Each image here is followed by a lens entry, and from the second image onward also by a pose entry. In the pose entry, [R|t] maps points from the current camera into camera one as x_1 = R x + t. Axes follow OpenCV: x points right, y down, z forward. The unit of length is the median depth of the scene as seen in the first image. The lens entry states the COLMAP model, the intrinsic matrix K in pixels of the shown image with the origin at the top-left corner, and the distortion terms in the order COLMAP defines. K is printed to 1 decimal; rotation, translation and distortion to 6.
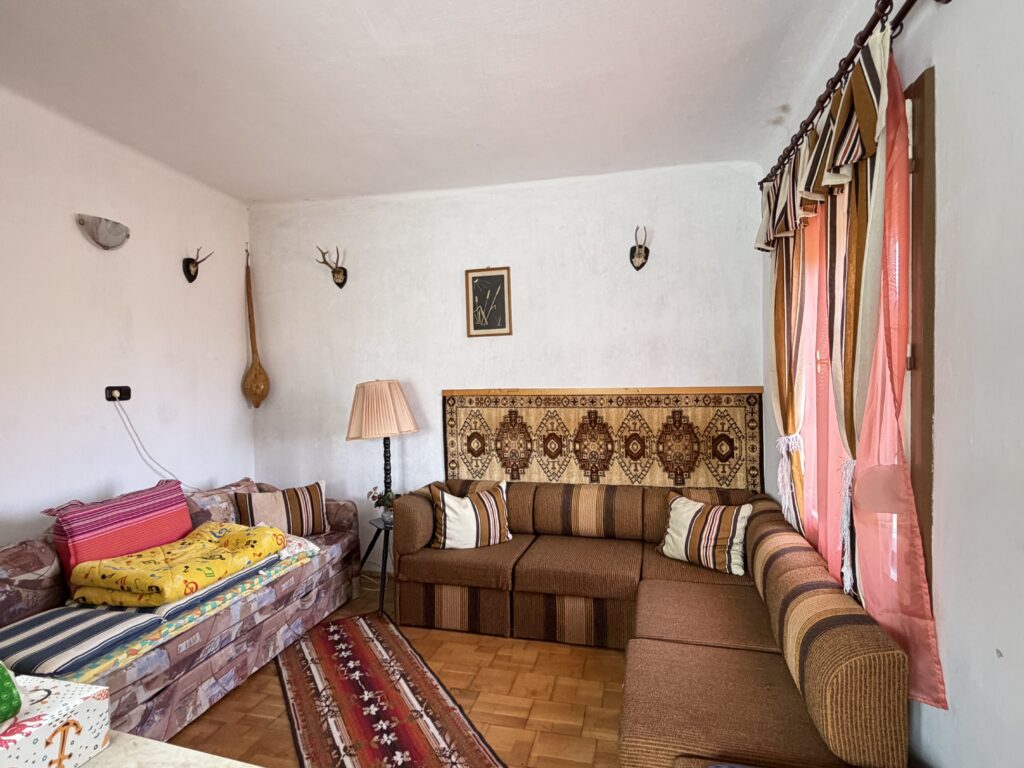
lens RADIAL K [[558.4, 0, 513.0], [0, 558.4, 389.2], [0, 0, 1]] dist [-0.003099, -0.001043]
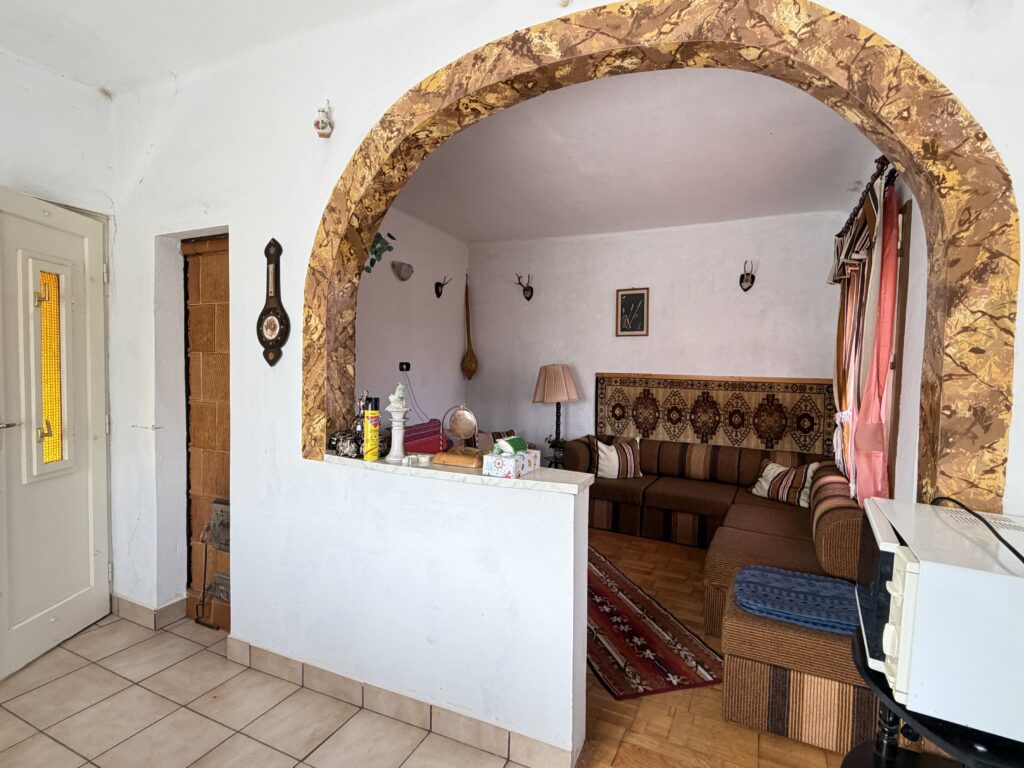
lens RADIAL K [[512.8, 0, 508.0], [0, 512.8, 387.2], [0, 0, 1]] dist [-0.013076, 0.001036]
pose [[0.970328, 0.046943, -0.237192, -0.035216], [-0.041315, 0.998736, 0.028644, 0.011352], [0.238237, -0.017994, 0.971040, -0.377124]]
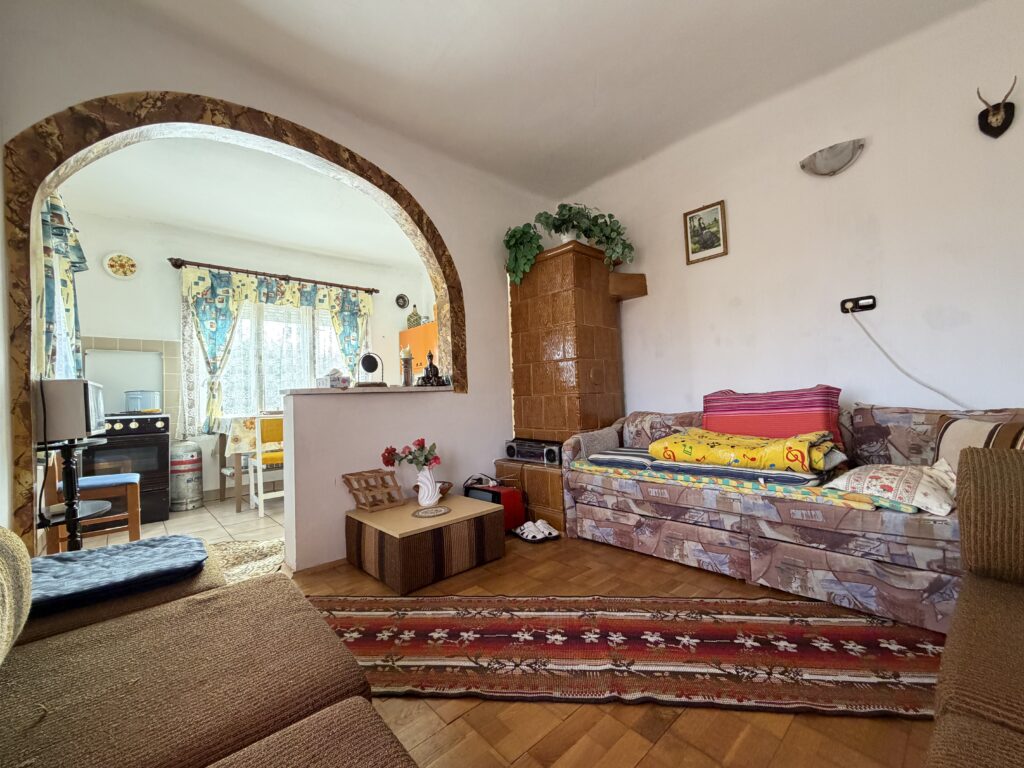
lens RADIAL K [[414.6, 0, 512.4], [0, 414.6, 387.3], [0, 0, 1]] dist [-0.000021, -0.000064]
pose [[-0.564291, 0.025586, -0.825179, 0.263669], [0.038361, 0.999253, 0.004751, 0.118815], [0.824684, -0.028974, -0.564851, 0.807828]]
